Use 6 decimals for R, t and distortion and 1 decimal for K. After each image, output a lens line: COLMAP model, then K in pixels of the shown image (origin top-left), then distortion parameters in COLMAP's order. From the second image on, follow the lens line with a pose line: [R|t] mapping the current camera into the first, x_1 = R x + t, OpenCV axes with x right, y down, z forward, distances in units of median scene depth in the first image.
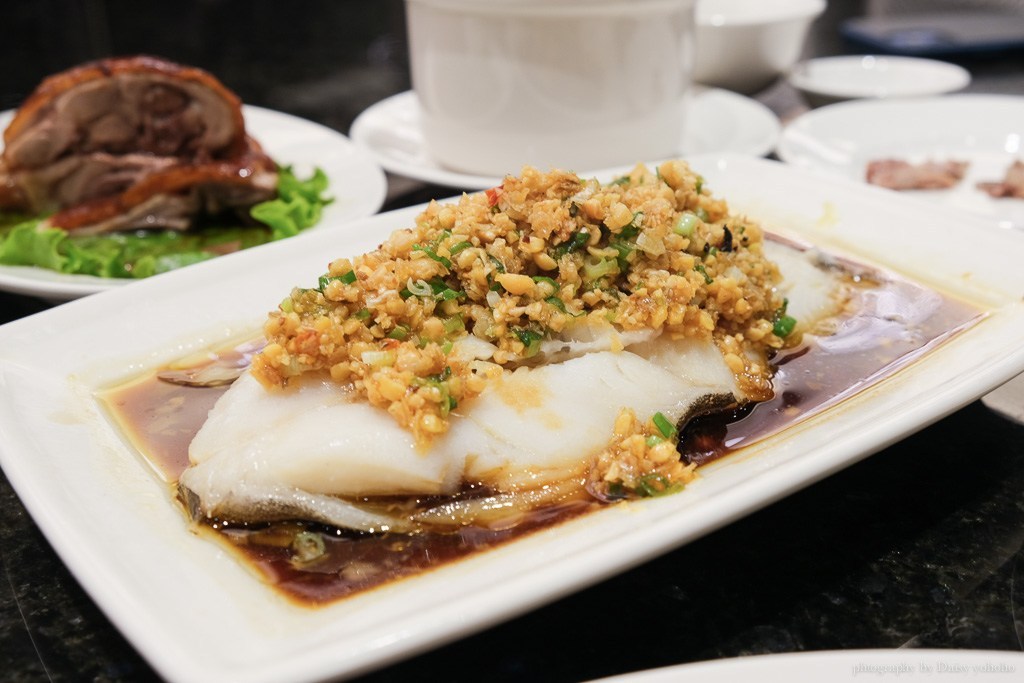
lens RADIAL K [[1147.5, 0, 511.4], [0, 1147.5, 342.3], [0, 0, 1]] dist [-0.062335, 0.000000]
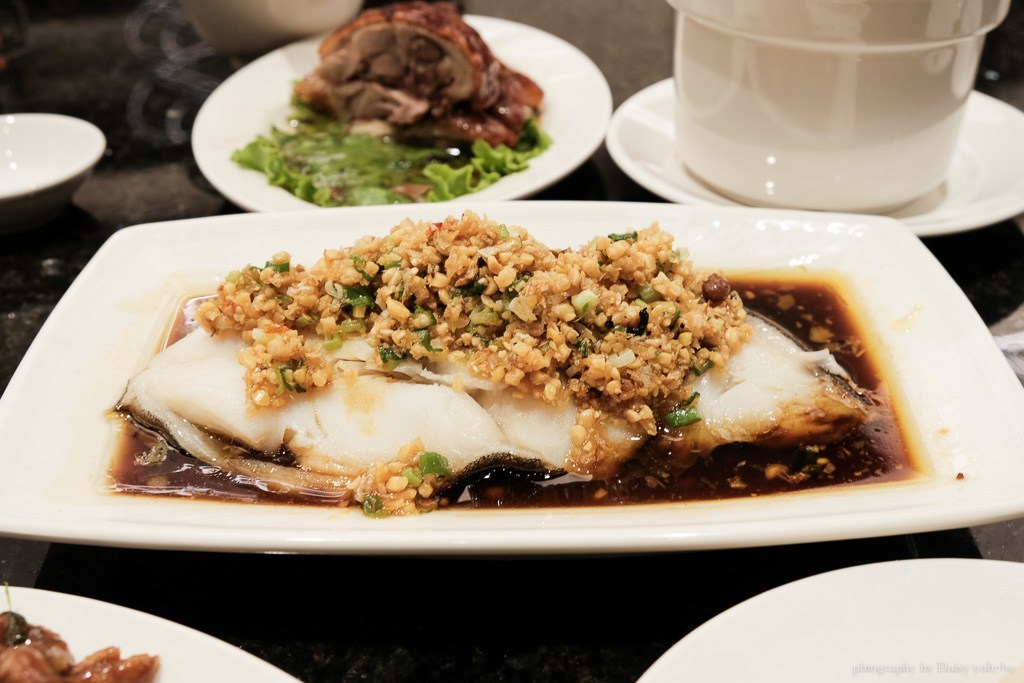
lens RADIAL K [[1231.6, 0, 509.7], [0, 1231.6, 341.2], [0, 0, 1]] dist [-0.094233, 0.000000]
pose [[0.803697, 0.309481, -0.508226, 0.725498], [-0.247489, 0.950580, 0.187476, -0.276132], [0.541129, -0.024893, 0.840571, -0.014549]]
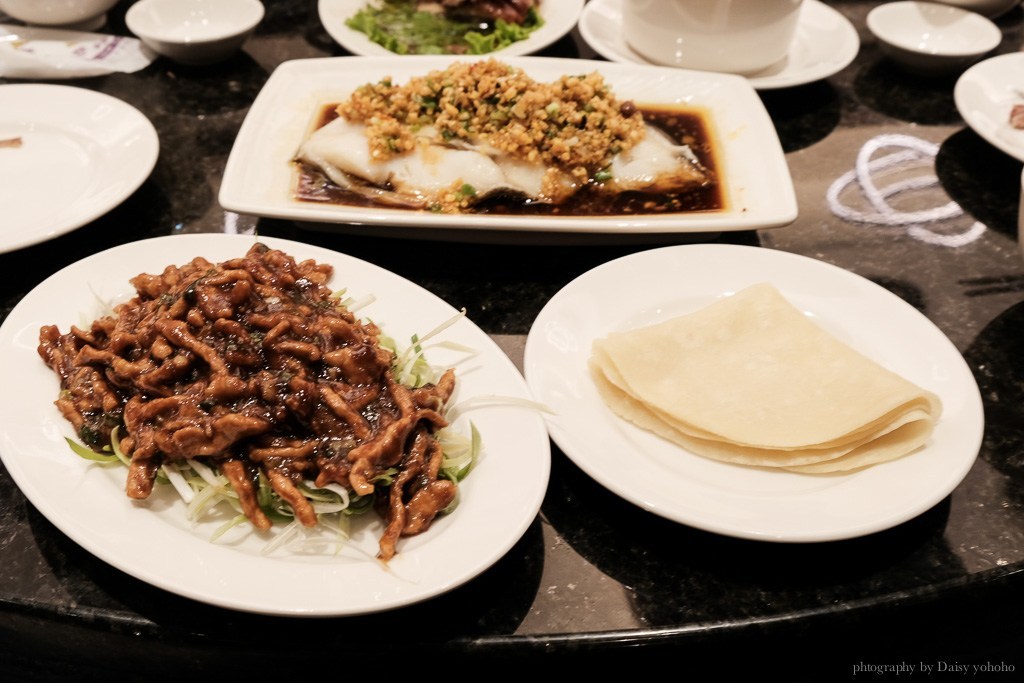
lens RADIAL K [[973.5, 0, 534.8], [0, 973.5, 344.9], [0, 0, 1]] dist [-0.058573, 0.000000]
pose [[0.797796, 0.417496, -0.434993, 1.080879], [-0.291823, 0.898712, 0.327347, -0.288042], [0.527599, -0.134216, 0.838824, -0.515652]]
